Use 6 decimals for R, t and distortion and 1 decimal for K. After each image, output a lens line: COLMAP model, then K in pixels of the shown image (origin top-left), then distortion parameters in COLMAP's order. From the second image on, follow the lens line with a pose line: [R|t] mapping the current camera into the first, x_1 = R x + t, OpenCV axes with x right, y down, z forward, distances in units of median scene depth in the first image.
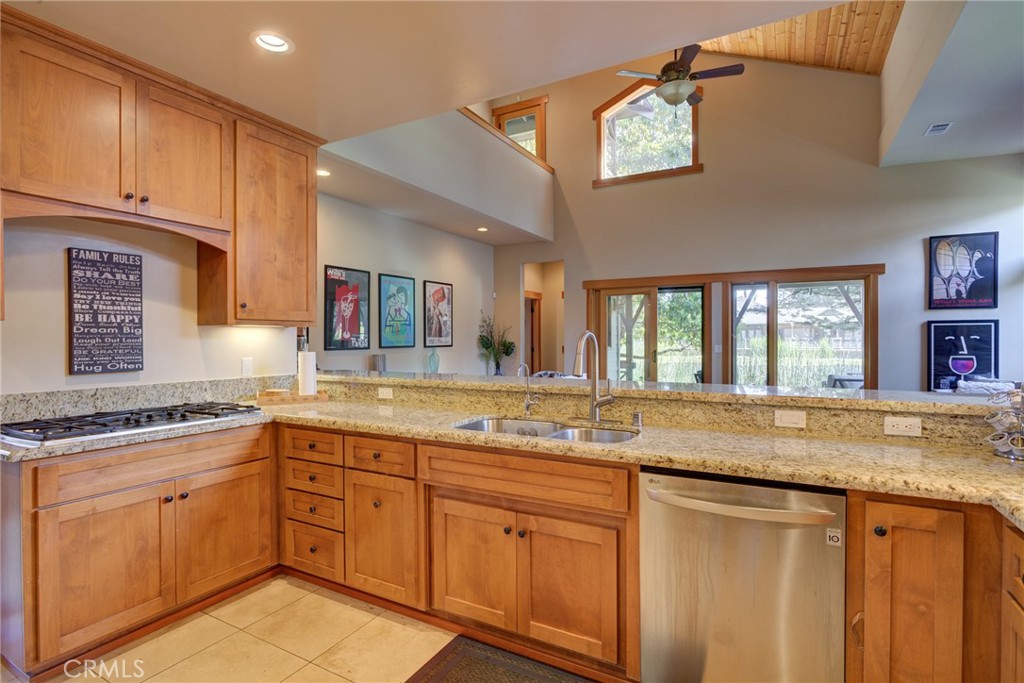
lens RADIAL K [[501.3, 0, 512.0], [0, 501.3, 340.2], [0, 0, 1]] dist [-0.021015, 0.009127]
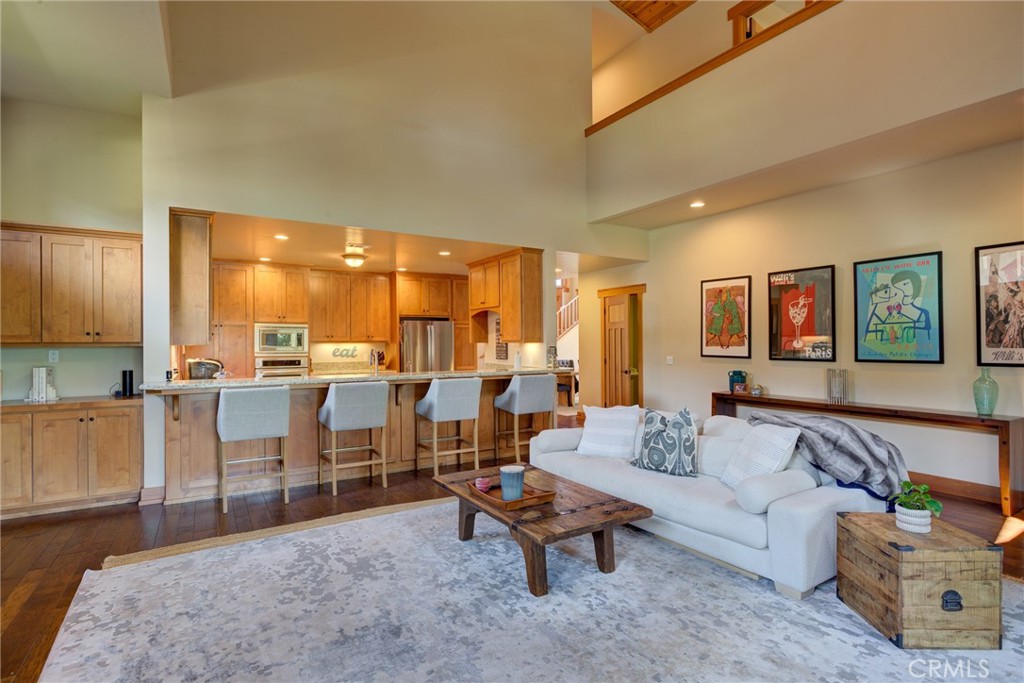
lens RADIAL K [[501.3, 0, 512.0], [0, 501.3, 340.2], [0, 0, 1]] dist [-0.021015, 0.009127]
pose [[-0.490585, 0.002429, -0.871390, 0.699391], [0.002906, 0.999995, 0.001152, -0.020148], [0.871389, -0.001967, -0.490589, 0.994437]]
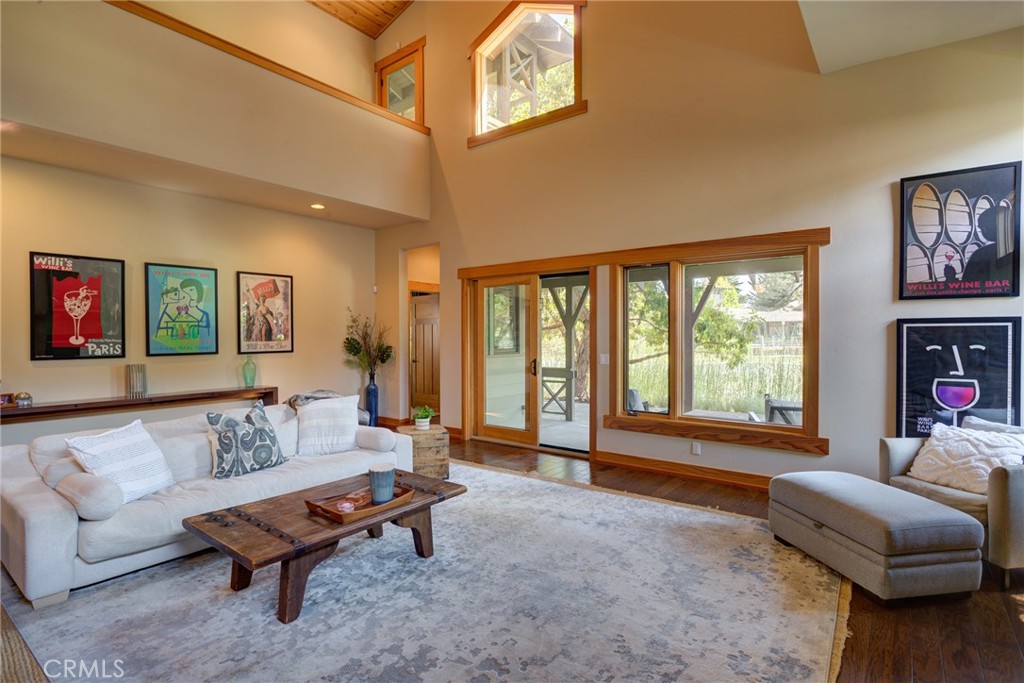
lens RADIAL K [[501.3, 0, 512.0], [0, 501.3, 340.2], [0, 0, 1]] dist [-0.021015, 0.009127]
pose [[0.987549, 0.002354, -0.157295, 0.474955], [-0.001368, 0.999979, 0.006376, -0.016781], [0.157307, -0.006082, 0.987531, 0.333540]]
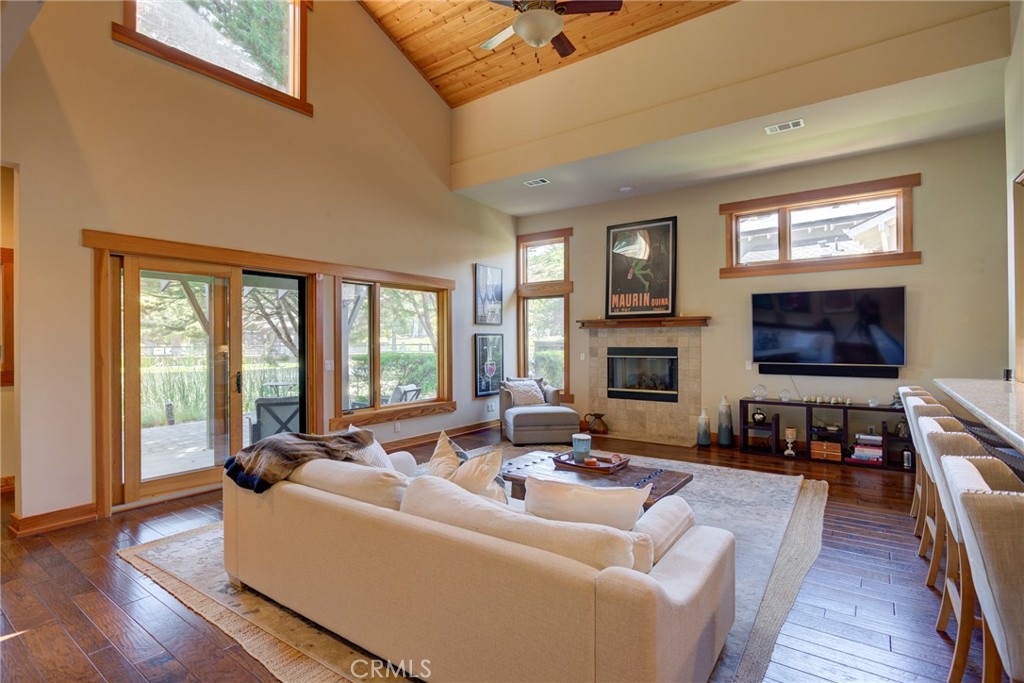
lens RADIAL K [[501.3, 0, 512.0], [0, 501.3, 340.2], [0, 0, 1]] dist [-0.021015, 0.009127]
pose [[0.125903, 0.004182, 0.992034, -0.343955], [0.009264, 0.999943, -0.005392, -0.016211], [-0.991999, 0.009869, 0.125857, 0.769327]]
